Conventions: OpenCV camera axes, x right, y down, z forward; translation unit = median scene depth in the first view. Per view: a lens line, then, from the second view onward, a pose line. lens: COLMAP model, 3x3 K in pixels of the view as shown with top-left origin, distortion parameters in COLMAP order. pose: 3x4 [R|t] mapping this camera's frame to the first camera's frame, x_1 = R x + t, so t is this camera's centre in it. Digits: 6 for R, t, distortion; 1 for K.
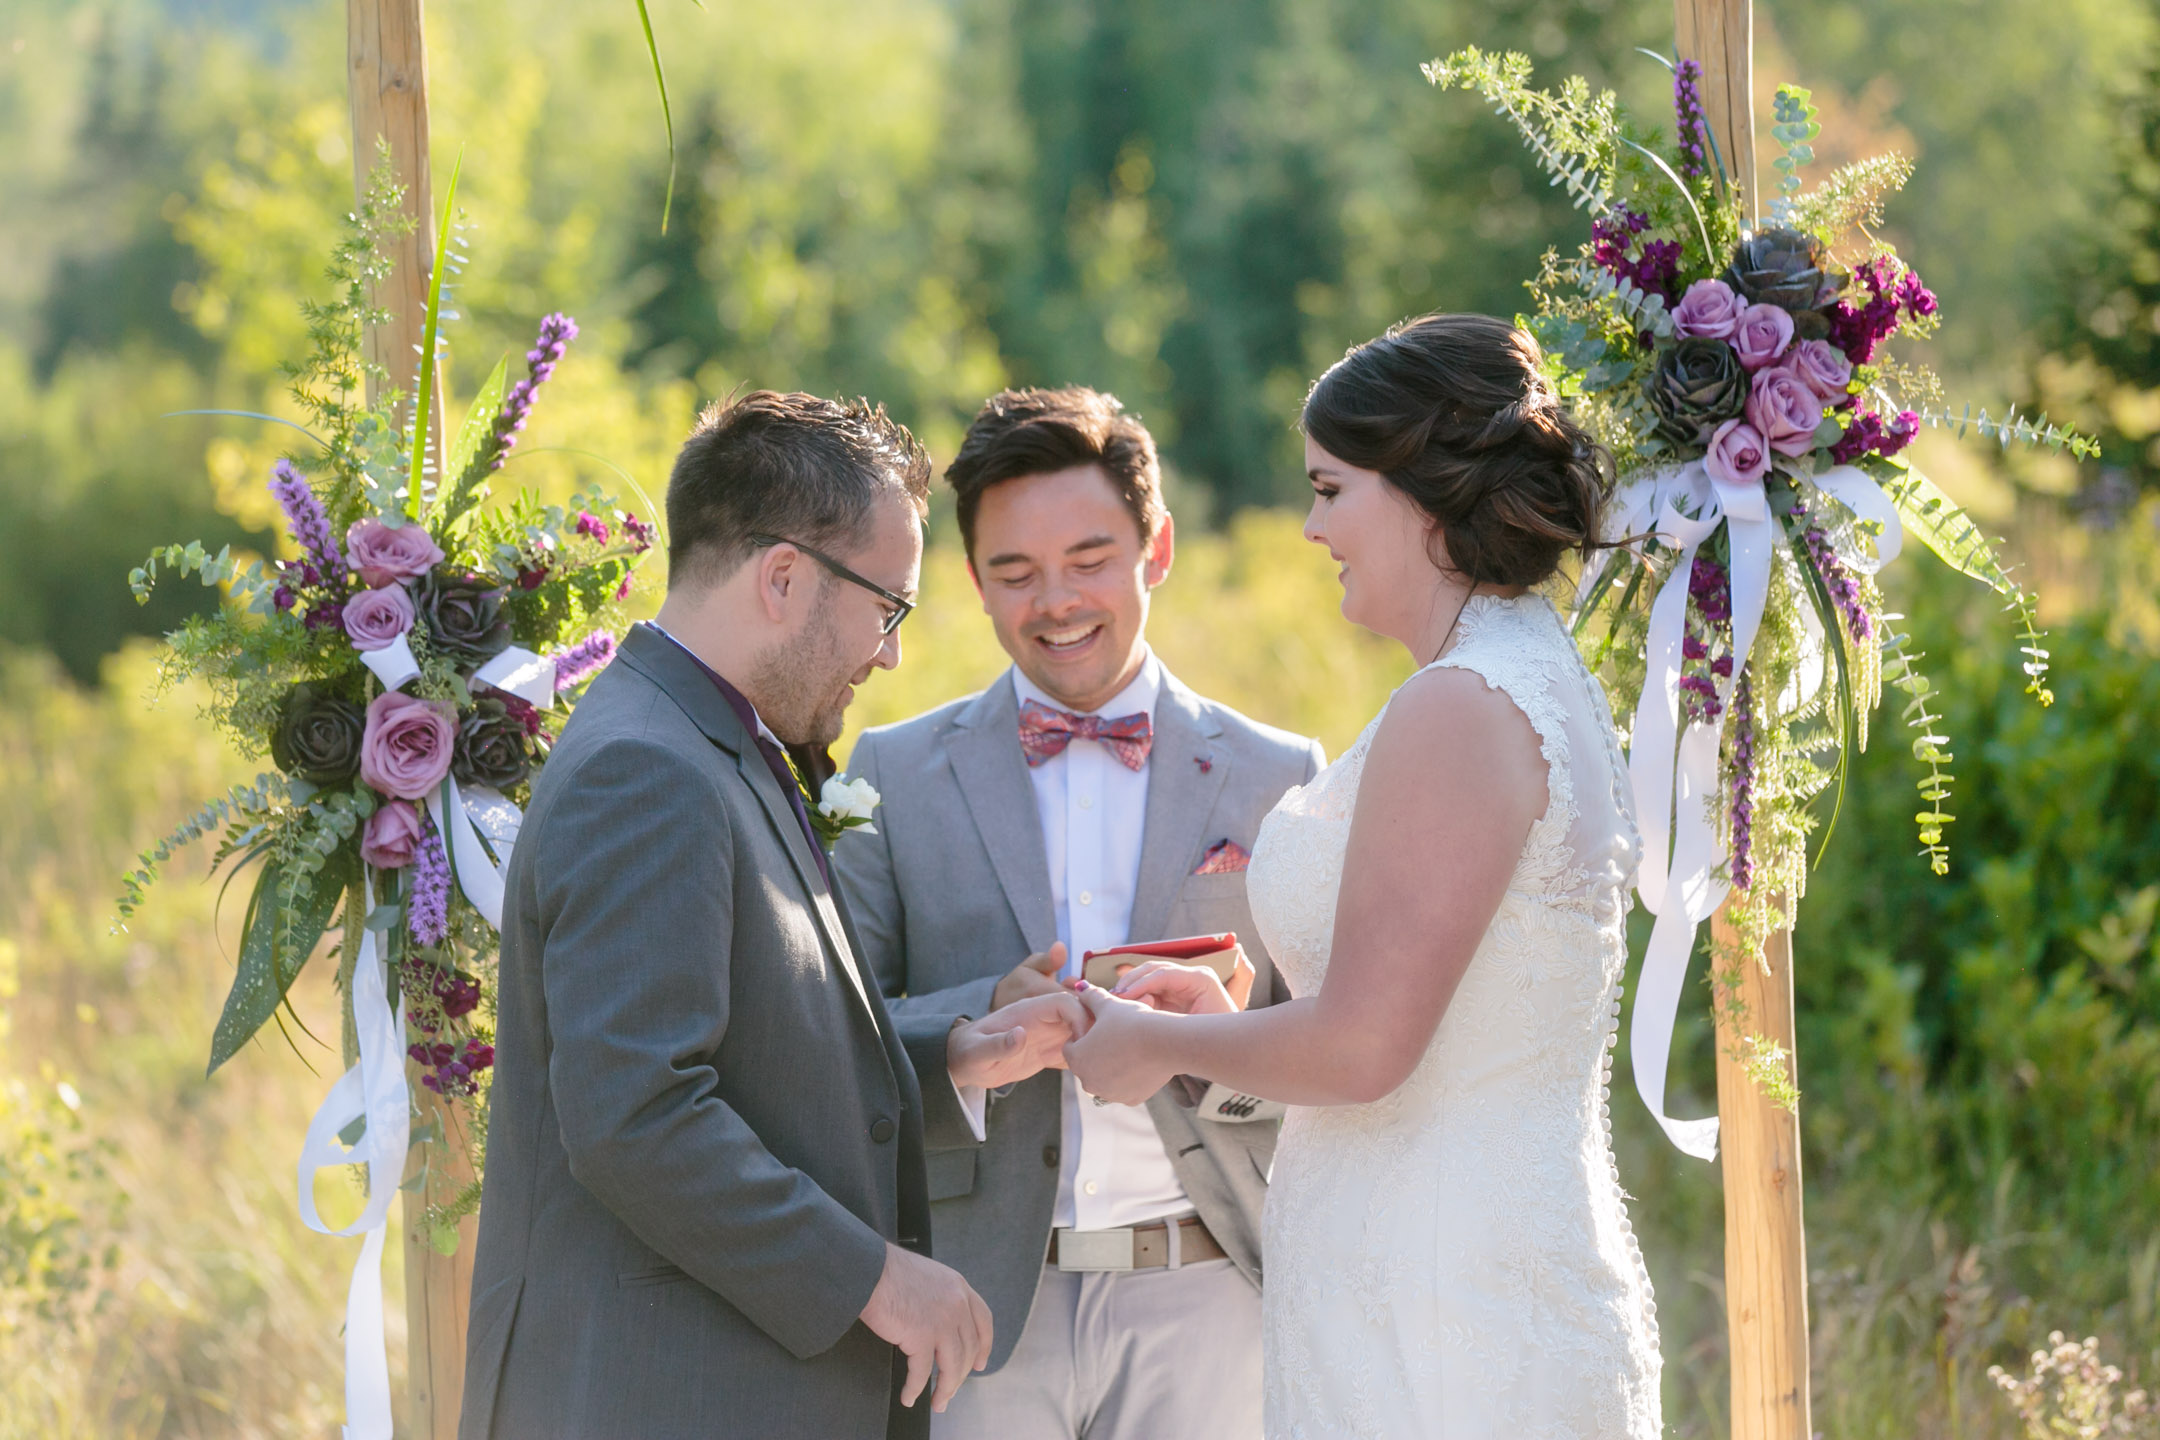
lens RADIAL K [[8656.3, 0, 1080.0], [0, 8656.3, 720.0], [0, 0, 1]] dist [0.221423, 3.676643]
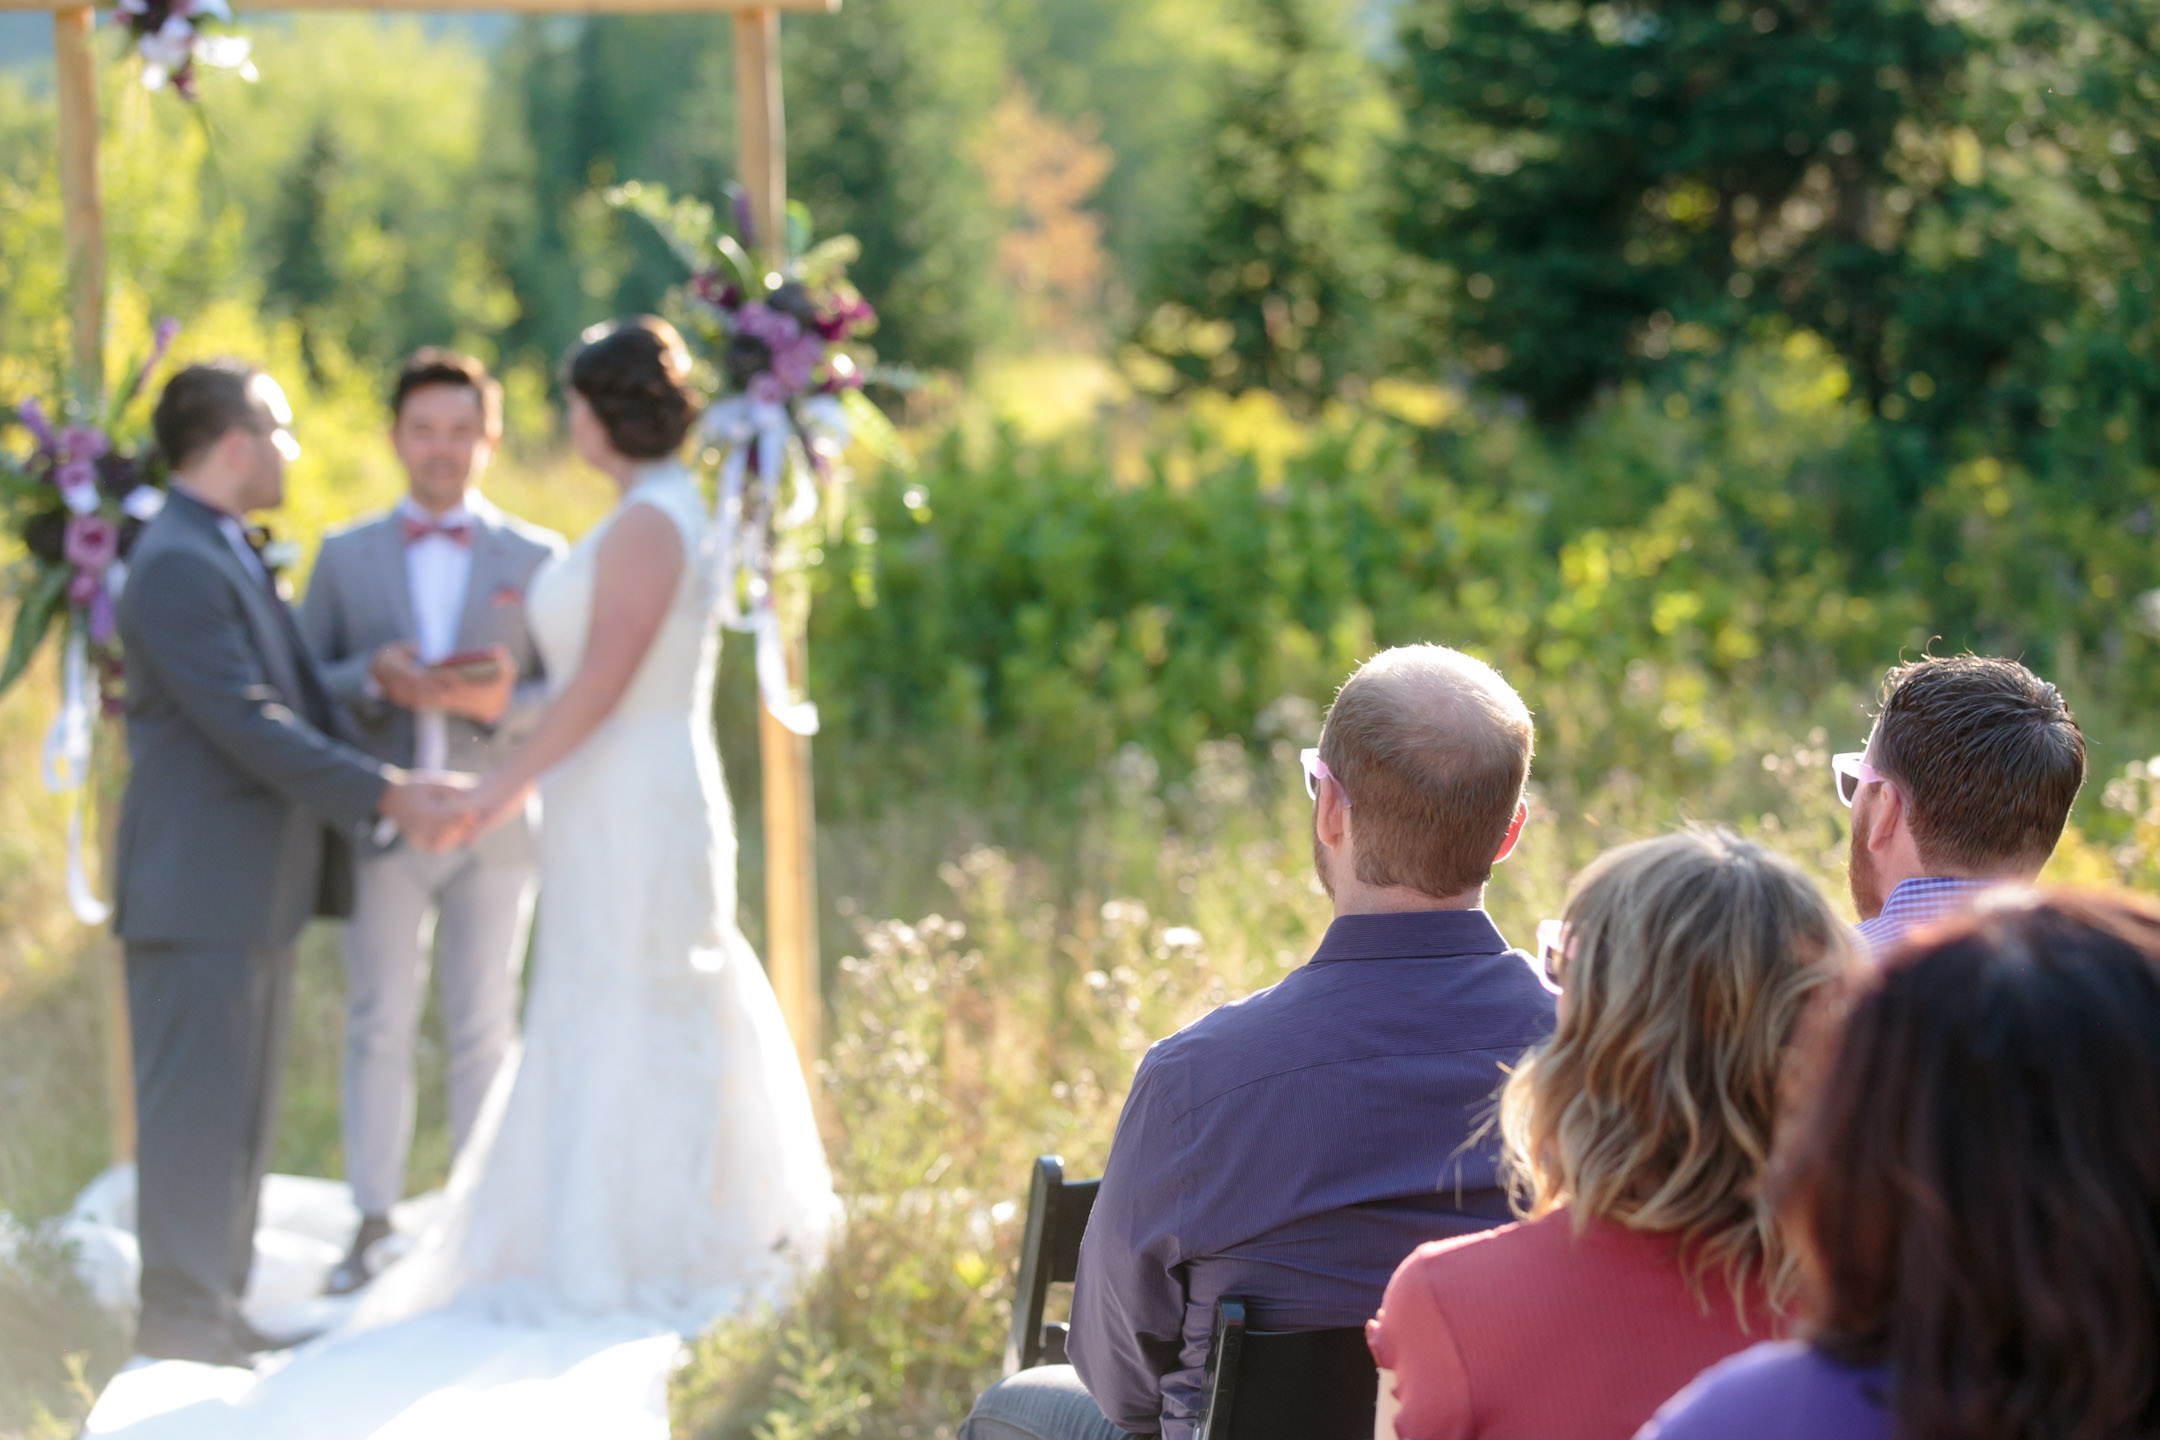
lens RADIAL K [[5869.2, 0, 1080.0], [0, 5869.2, 720.0], [0, 0, 1]] dist [-0.077585, -0.732274]
pose [[0.996601, -0.004212, 0.082273, 0.036021], [0.001565, 0.999480, 0.032204, 0.000964], [-0.082366, -0.031966, 0.996089, -0.335857]]
